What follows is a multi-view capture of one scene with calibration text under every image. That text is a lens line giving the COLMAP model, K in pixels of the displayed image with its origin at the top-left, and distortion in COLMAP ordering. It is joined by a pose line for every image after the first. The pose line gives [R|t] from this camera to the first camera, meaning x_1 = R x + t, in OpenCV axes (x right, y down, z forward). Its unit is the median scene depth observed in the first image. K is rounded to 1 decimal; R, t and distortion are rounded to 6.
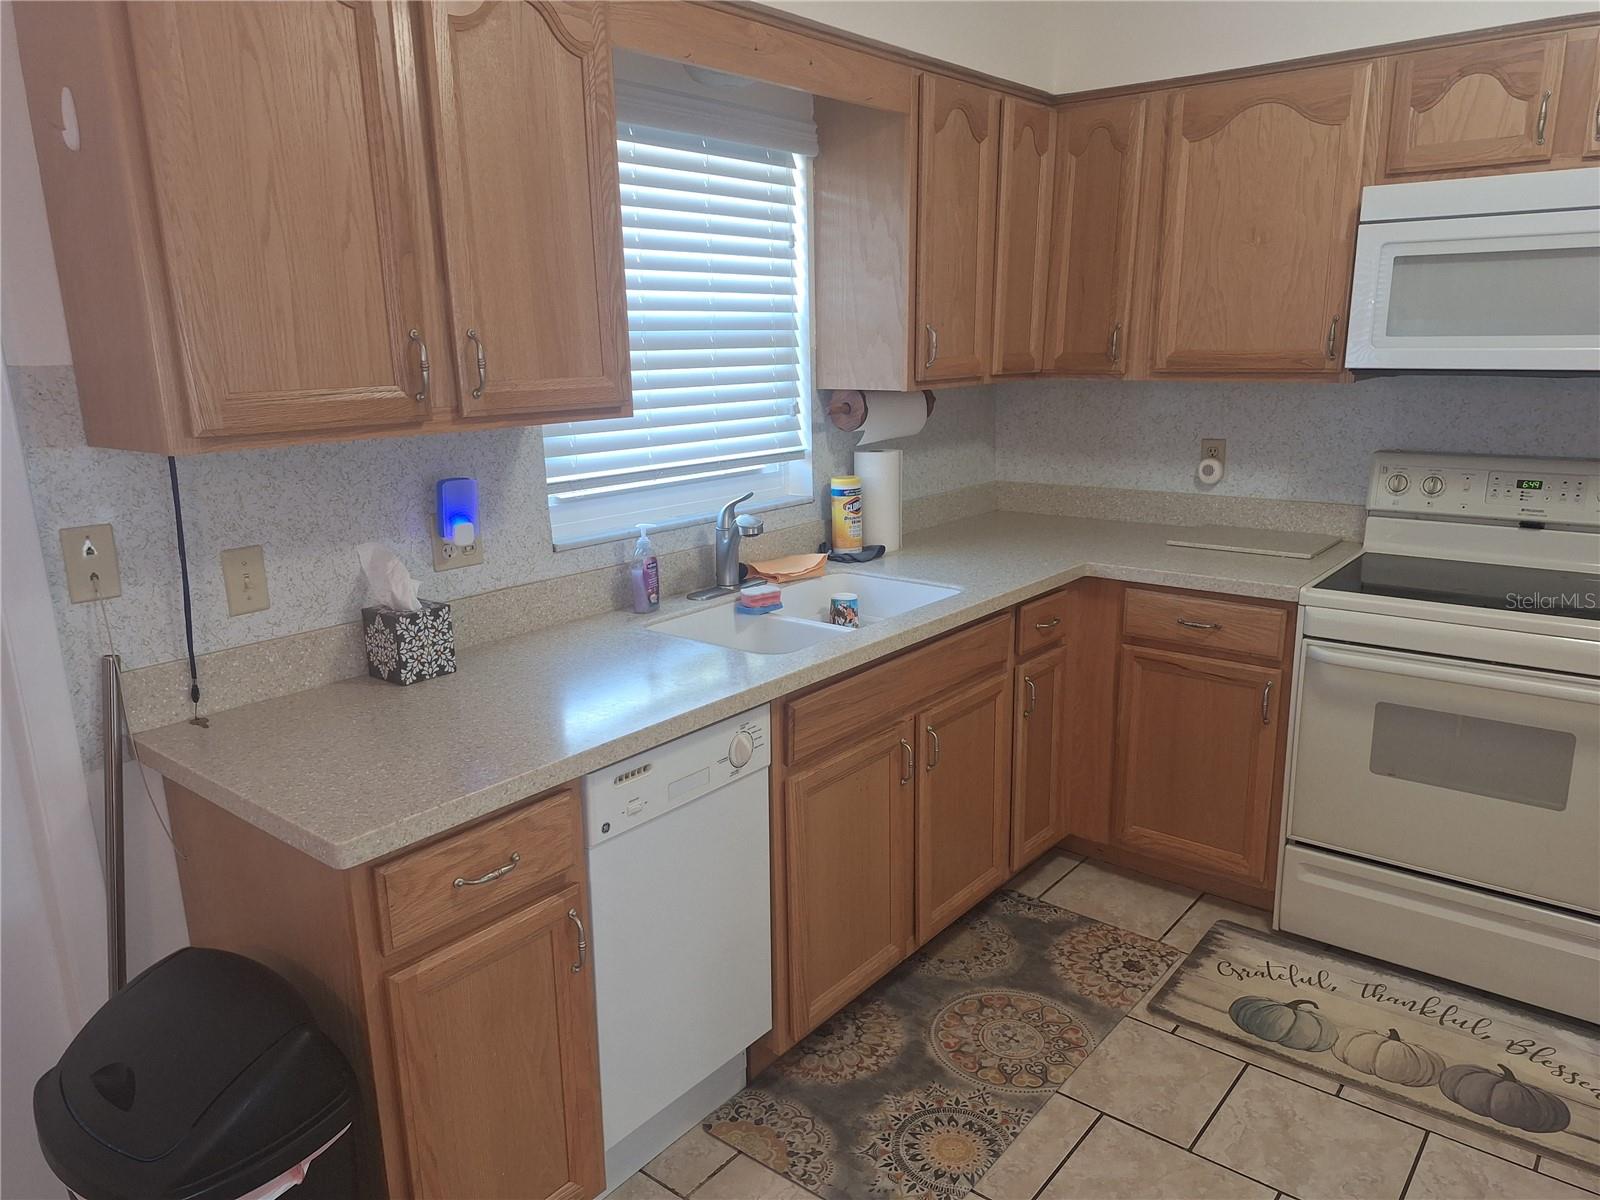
lens RADIAL K [[1125.5, 0, 802.4], [0, 1125.5, 618.2], [0, 0, 1]] dist [0.084843, -0.084769]
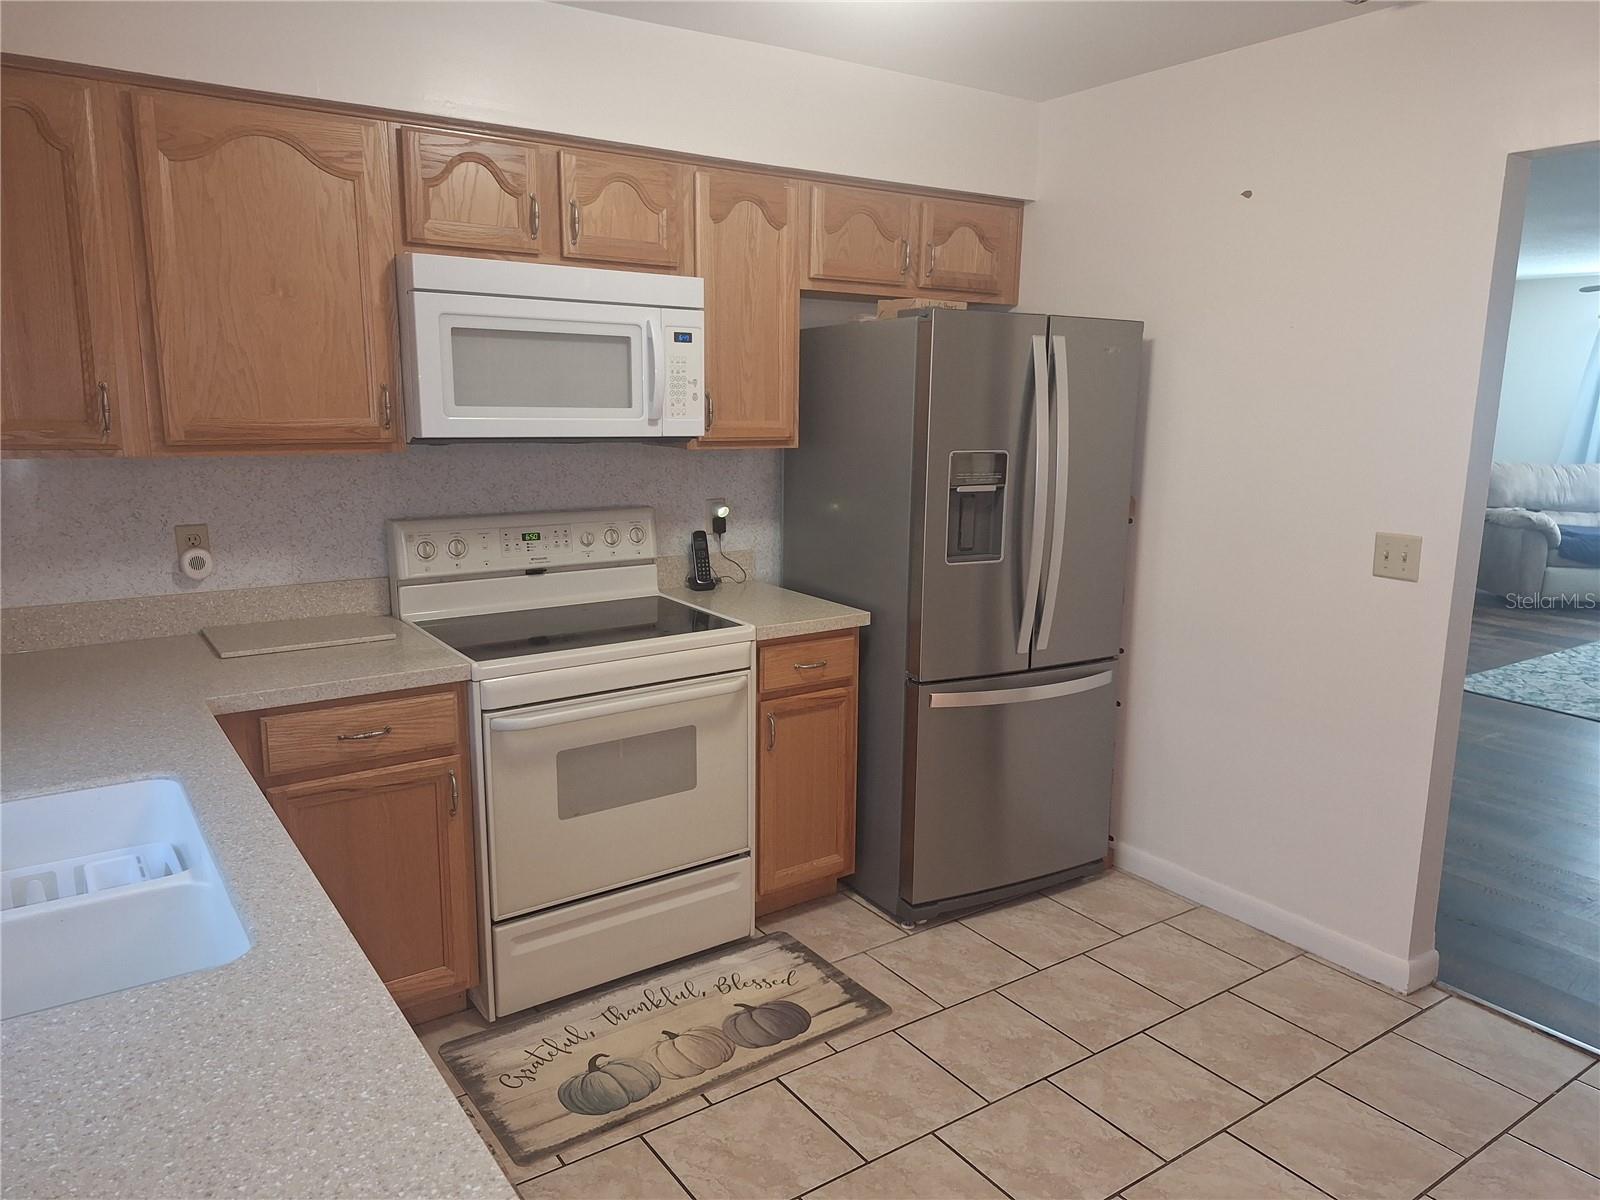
lens RADIAL K [[1125.5, 0, 802.4], [0, 1125.5, 618.2], [0, 0, 1]] dist [0.084843, -0.084769]
pose [[0.273700, -0.173663, 0.946007, -0.375553], [0.223721, 0.968082, 0.112988, -0.107439], [-0.935434, 0.180717, 0.303816, 0.434965]]
